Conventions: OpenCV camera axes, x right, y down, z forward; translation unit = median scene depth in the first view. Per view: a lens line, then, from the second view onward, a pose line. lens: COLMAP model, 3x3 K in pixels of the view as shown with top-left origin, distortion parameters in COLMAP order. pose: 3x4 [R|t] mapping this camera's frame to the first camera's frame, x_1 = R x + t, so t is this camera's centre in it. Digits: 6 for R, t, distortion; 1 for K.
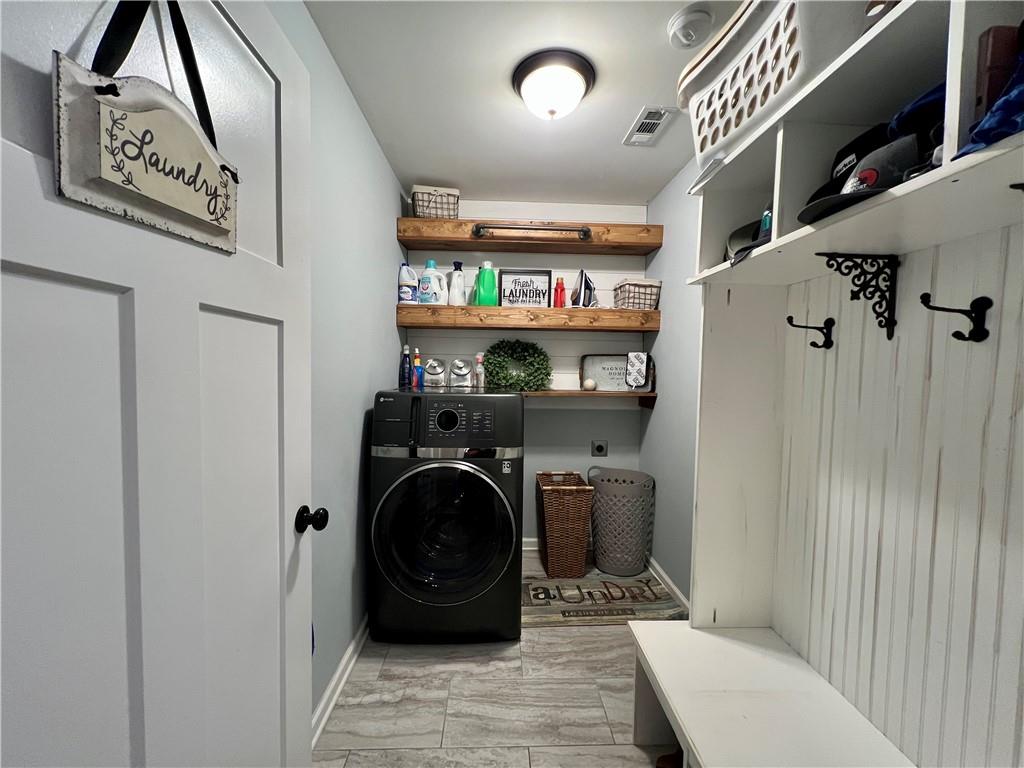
lens RADIAL K [[410.7, 0, 511.8], [0, 410.7, 383.6], [0, 0, 1]] dist [0.001098, -0.000331]
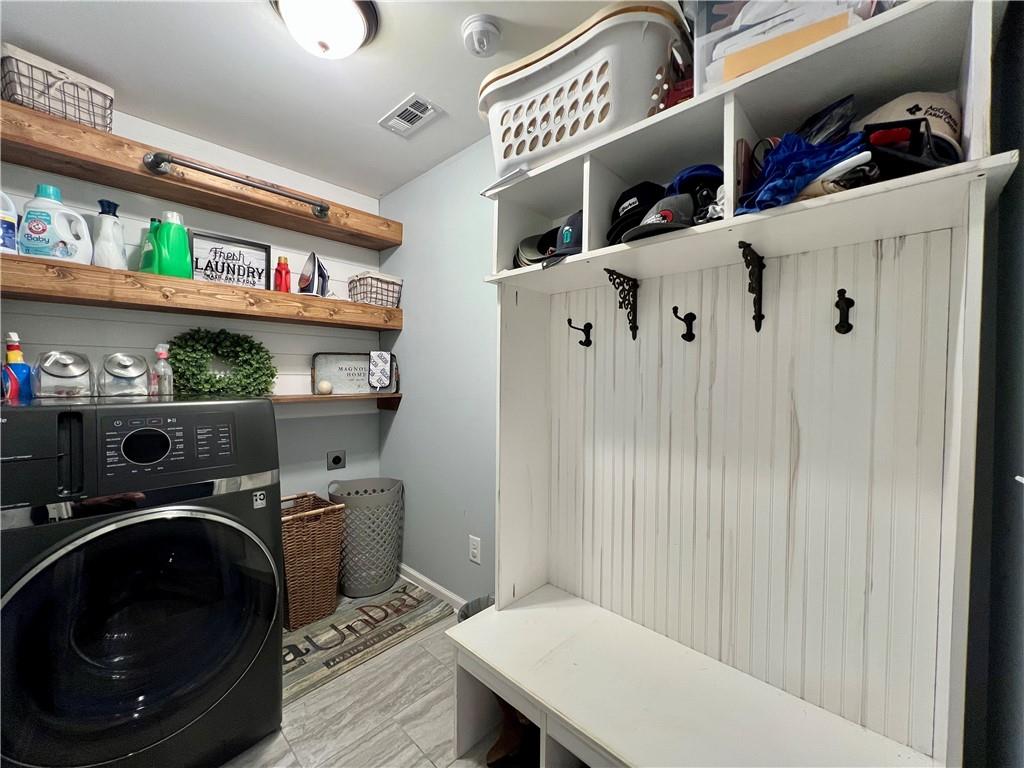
lens RADIAL K [[410.7, 0, 511.0], [0, 410.7, 384.0], [0, 0, 1]] dist [0.001098, -0.000331]
pose [[0.718445, -0.024473, 0.695153, -0.182234], [0.035968, 0.999351, -0.001992, 0.015751], [-0.694653, 0.026434, 0.718859, 0.153168]]
